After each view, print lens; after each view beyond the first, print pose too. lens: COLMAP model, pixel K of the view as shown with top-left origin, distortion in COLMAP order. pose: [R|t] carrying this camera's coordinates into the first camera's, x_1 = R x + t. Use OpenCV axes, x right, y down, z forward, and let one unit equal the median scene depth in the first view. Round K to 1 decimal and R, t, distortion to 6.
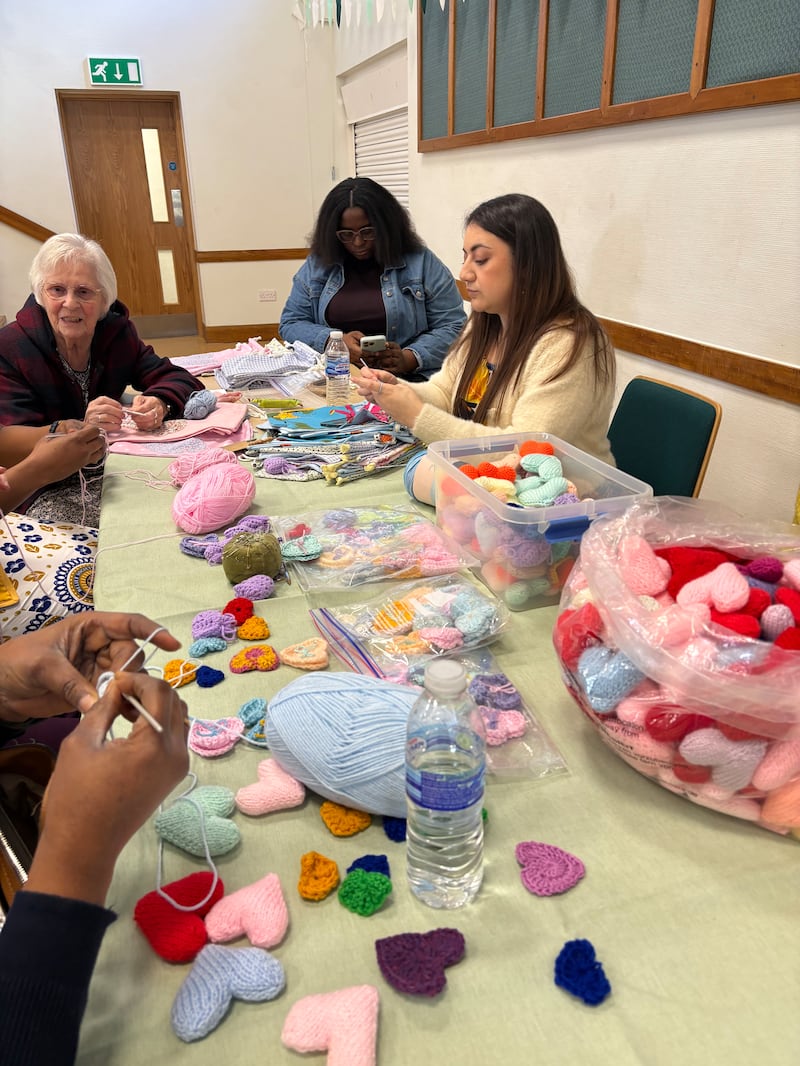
lens RADIAL K [[803.5, 0, 400.0], [0, 803.5, 533.0], [0, 0, 1]] dist [0.075207, -0.076750]
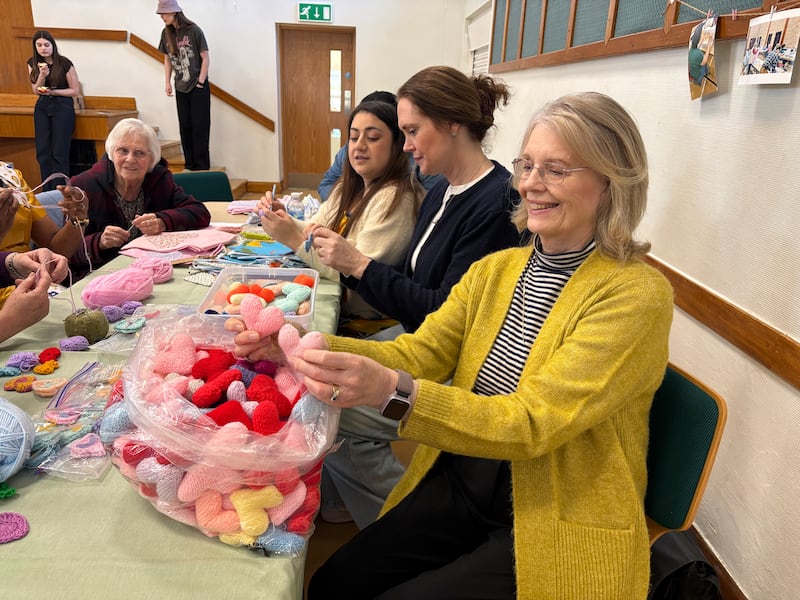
lens RADIAL K [[603.0, 0, 400.0], [0, 603.0, 300.0], [0, 0, 1]] dist [0.075207, -0.076750]
pose [[0.968280, 0.121203, -0.218502, 0.107604], [-0.136821, 0.988910, -0.057768, -0.005185], [0.209077, 0.085831, 0.974125, -0.003543]]
